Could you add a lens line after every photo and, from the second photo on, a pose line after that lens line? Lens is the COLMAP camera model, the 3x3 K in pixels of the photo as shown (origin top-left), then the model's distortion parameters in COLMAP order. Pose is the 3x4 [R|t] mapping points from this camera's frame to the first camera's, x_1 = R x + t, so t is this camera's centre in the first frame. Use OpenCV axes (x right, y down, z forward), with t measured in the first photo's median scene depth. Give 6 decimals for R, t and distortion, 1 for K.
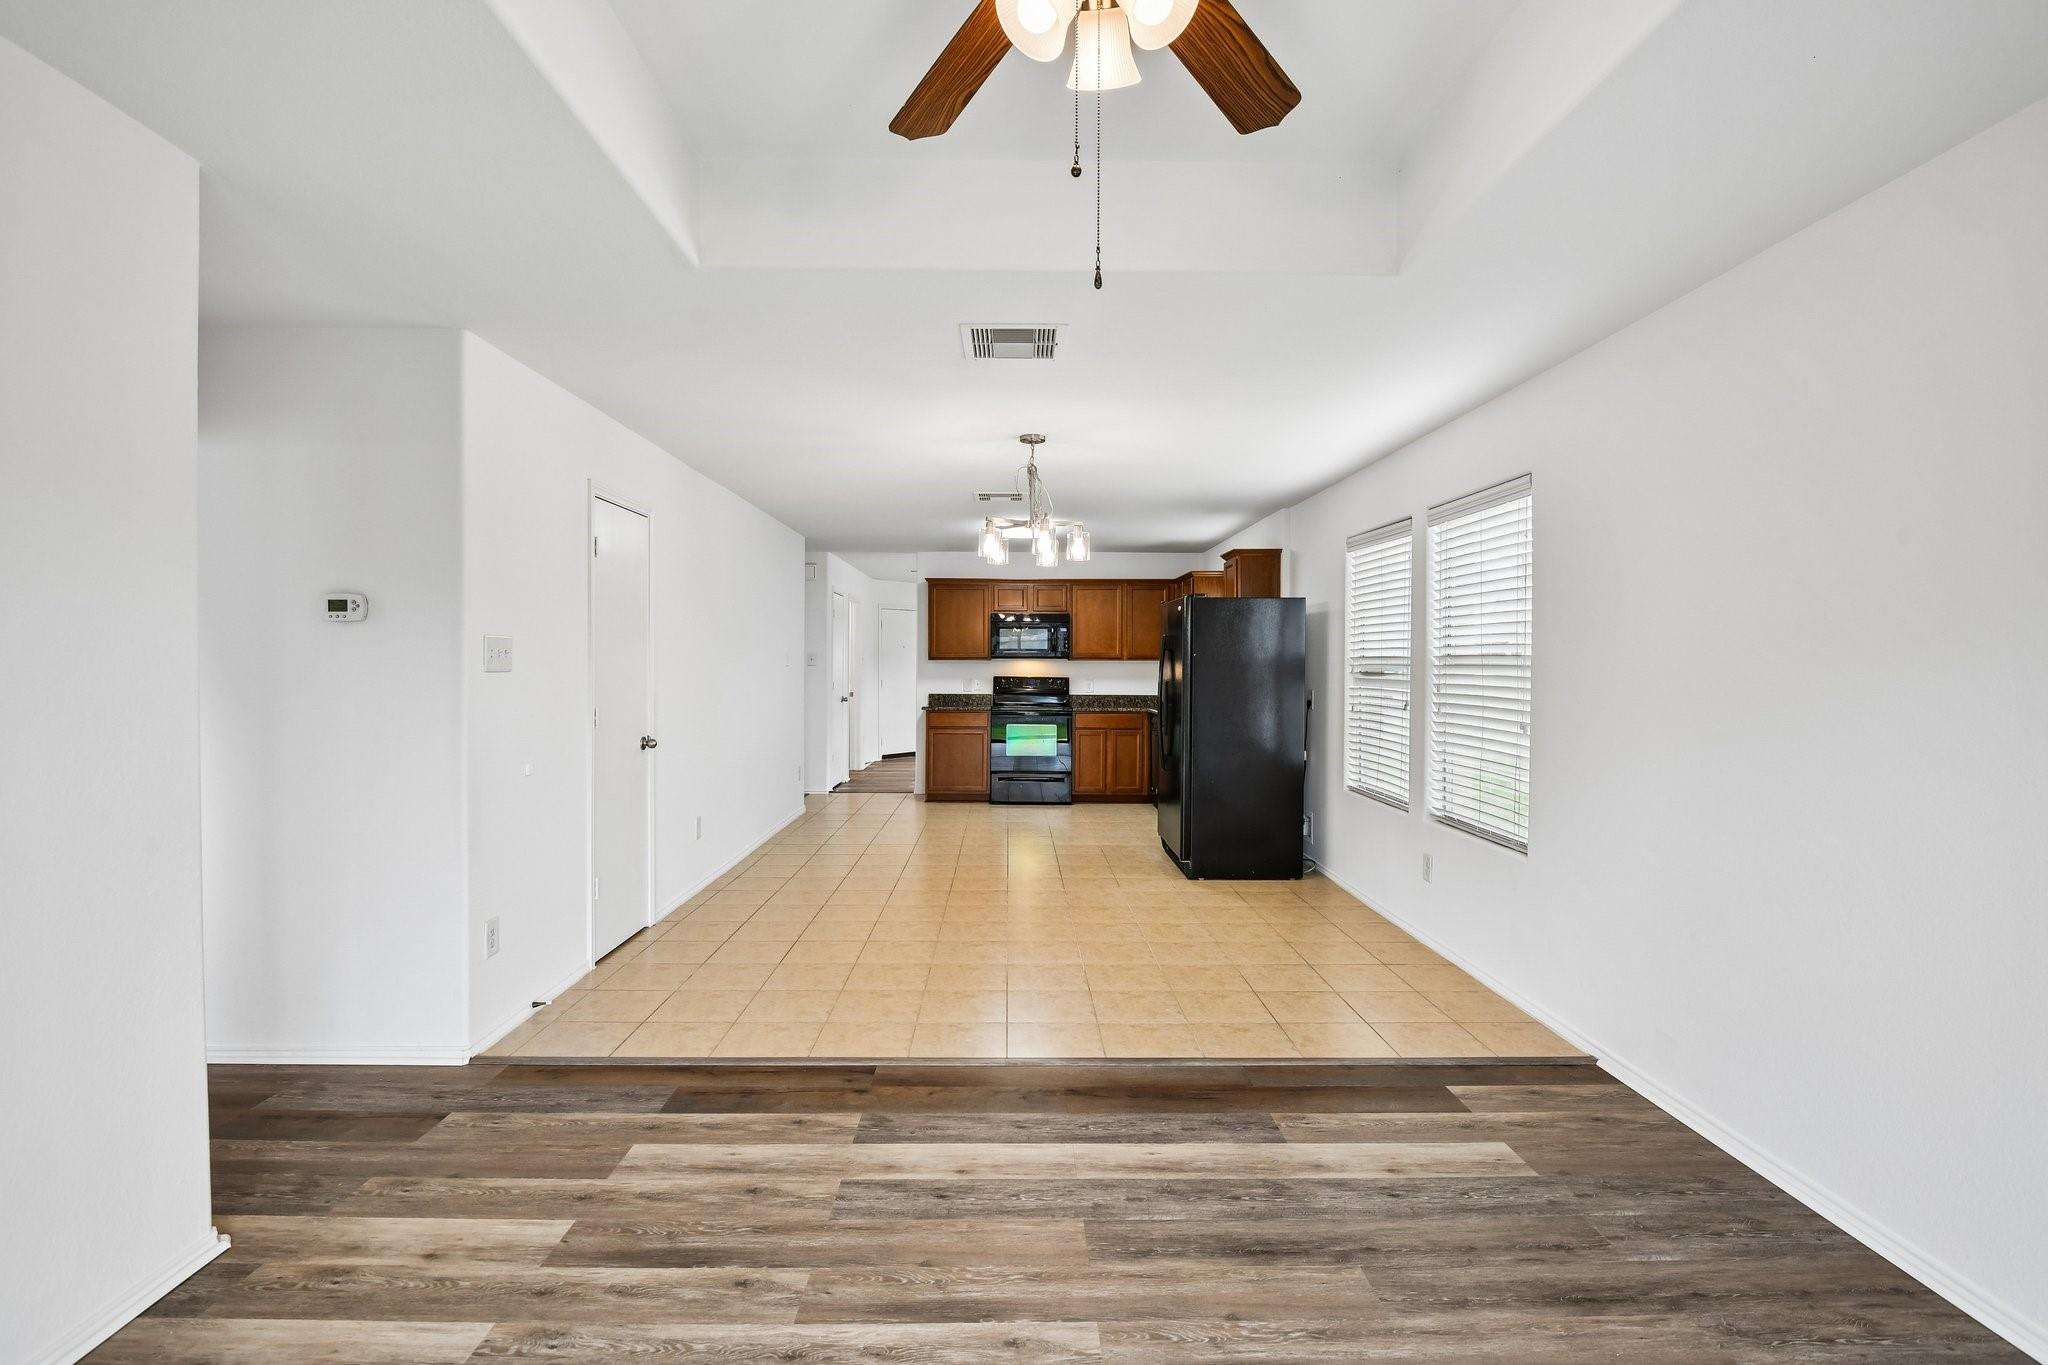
lens RADIAL K [[930.2, 0, 1024.0], [0, 930.2, 682.5], [0, 0, 1]] dist [-0.003440, -0.010195]
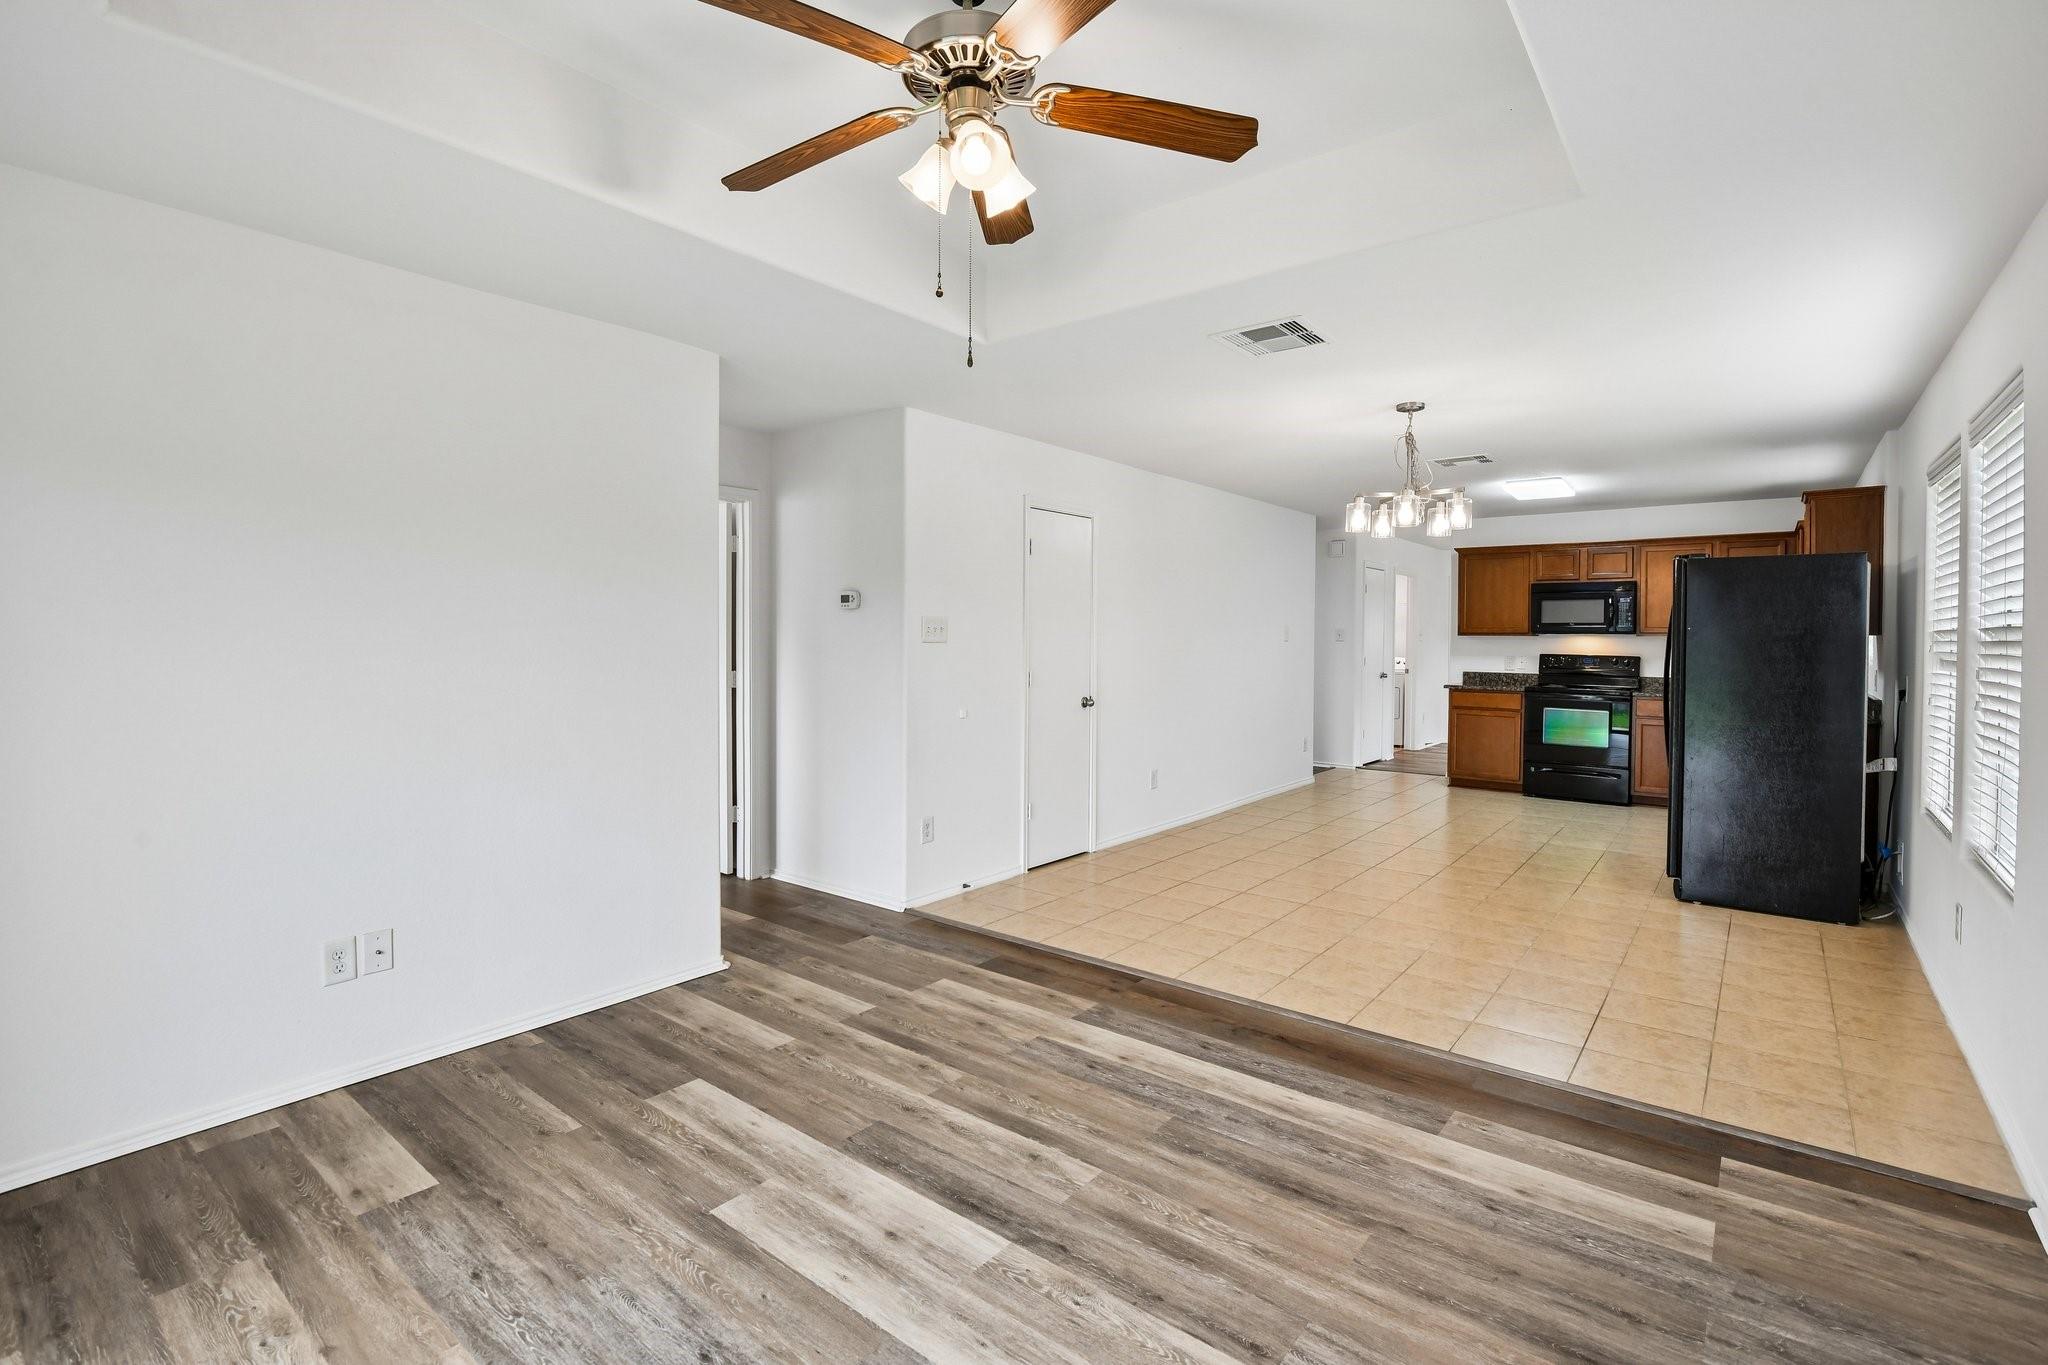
lens RADIAL K [[939.1, 0, 1022.7], [0, 939.1, 650.6], [0, 0, 1]] dist [-0.002095, -0.009071]
pose [[0.770276, 0.009100, -0.637646, 0.588421], [-0.015518, 0.999870, -0.004478, 0.007449], [0.637522, 0.013344, 0.770317, -0.023962]]
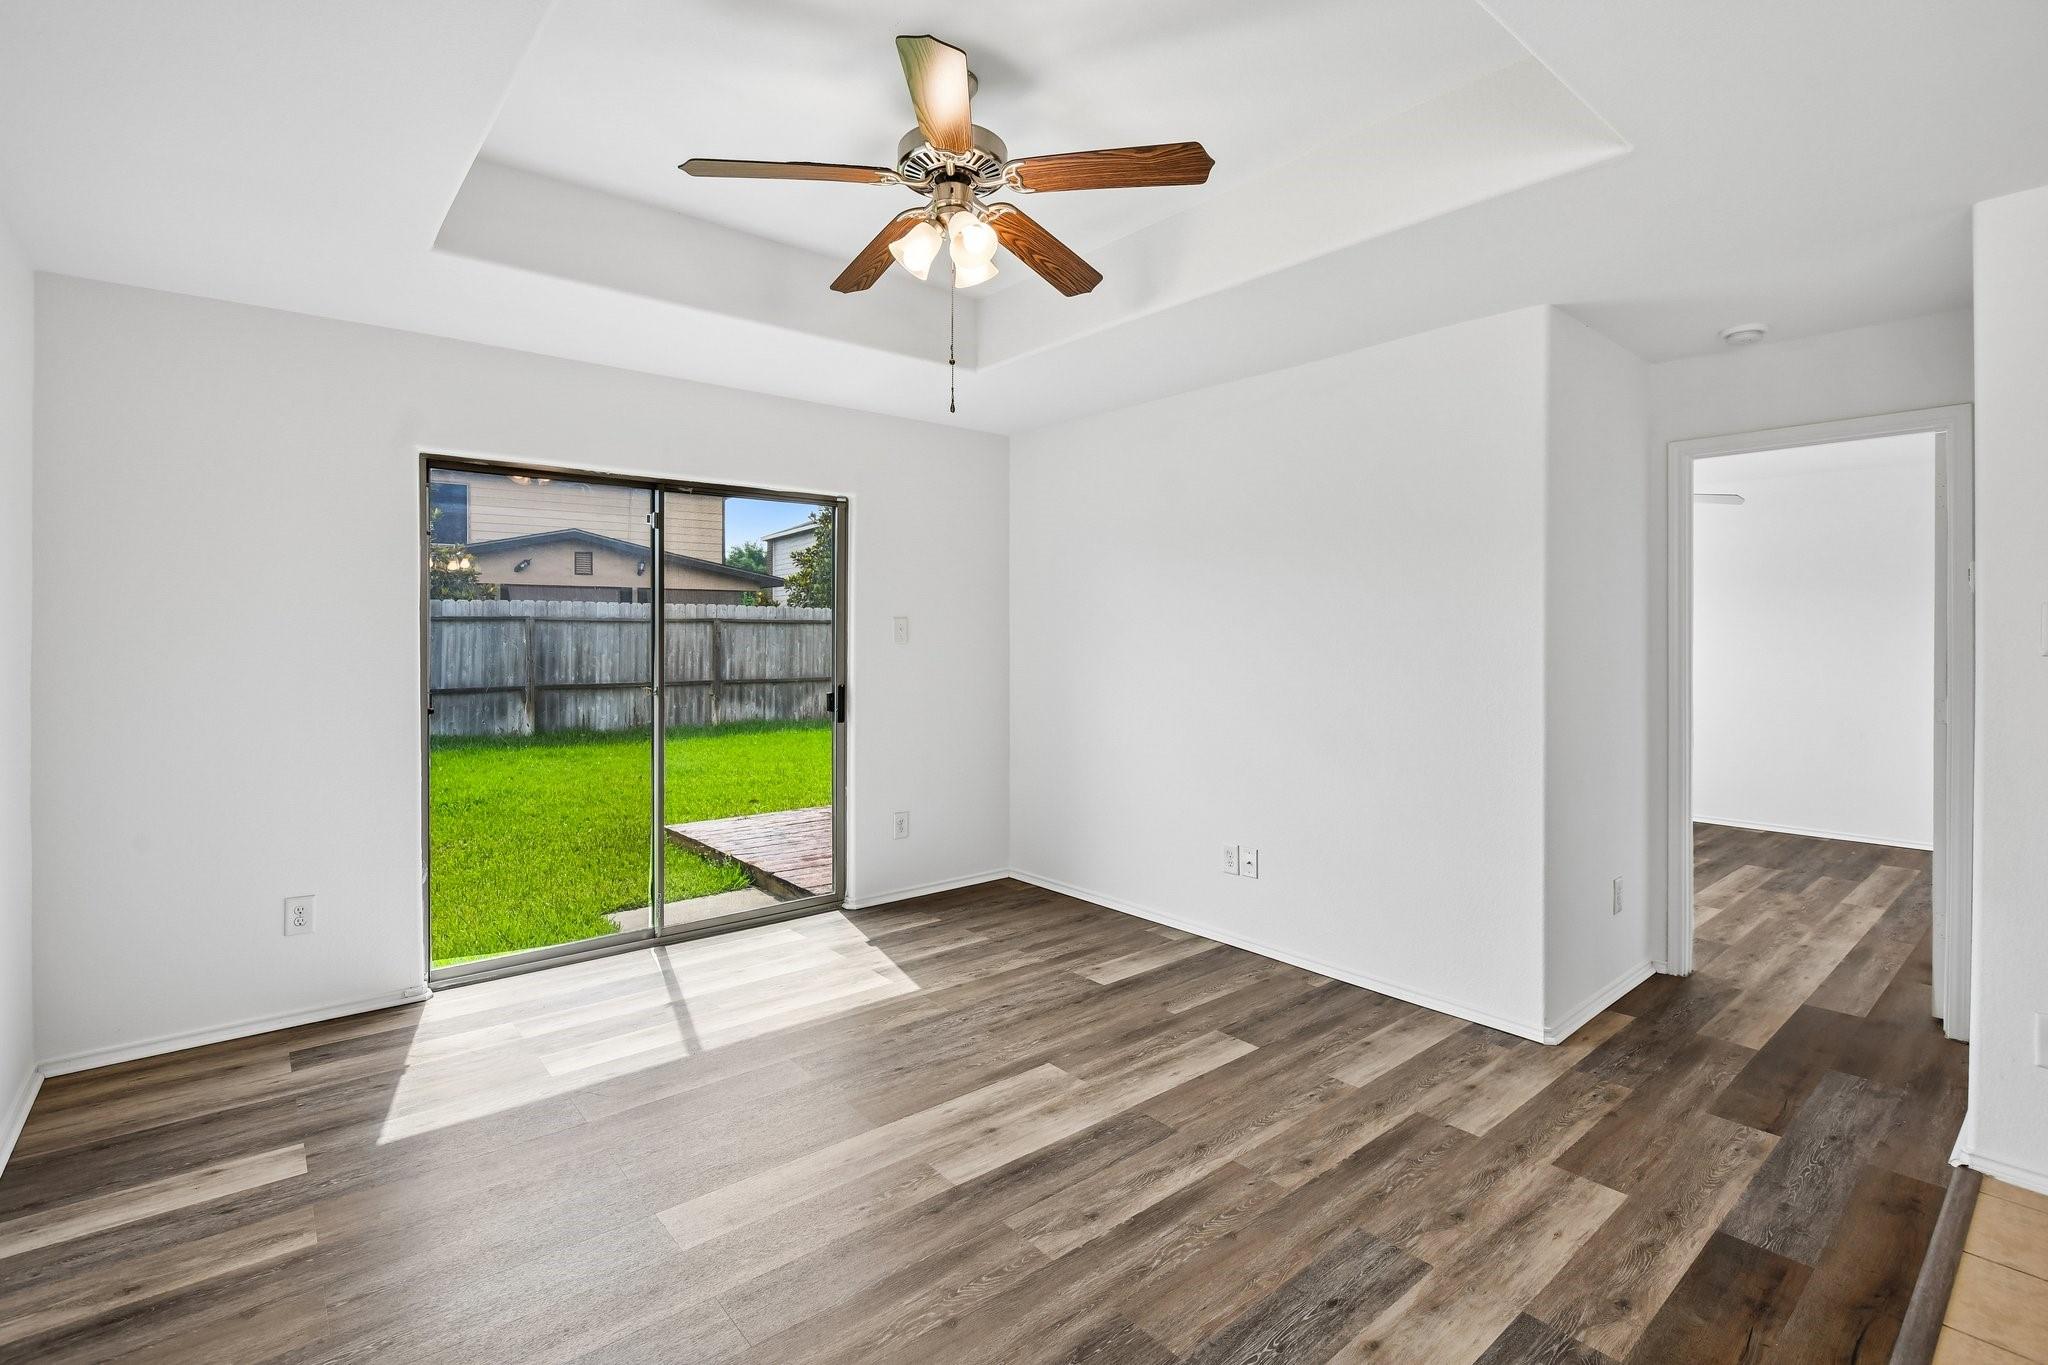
lens RADIAL K [[939.1, 0, 1022.7], [0, 939.1, 650.6], [0, 0, 1]] dist [-0.002095, -0.009071]
pose [[-0.775604, 0.004688, -0.631203, 0.585851], [-0.020371, 0.999266, 0.032453, -0.029618], [0.630892, 0.038029, -0.774938, 1.340488]]
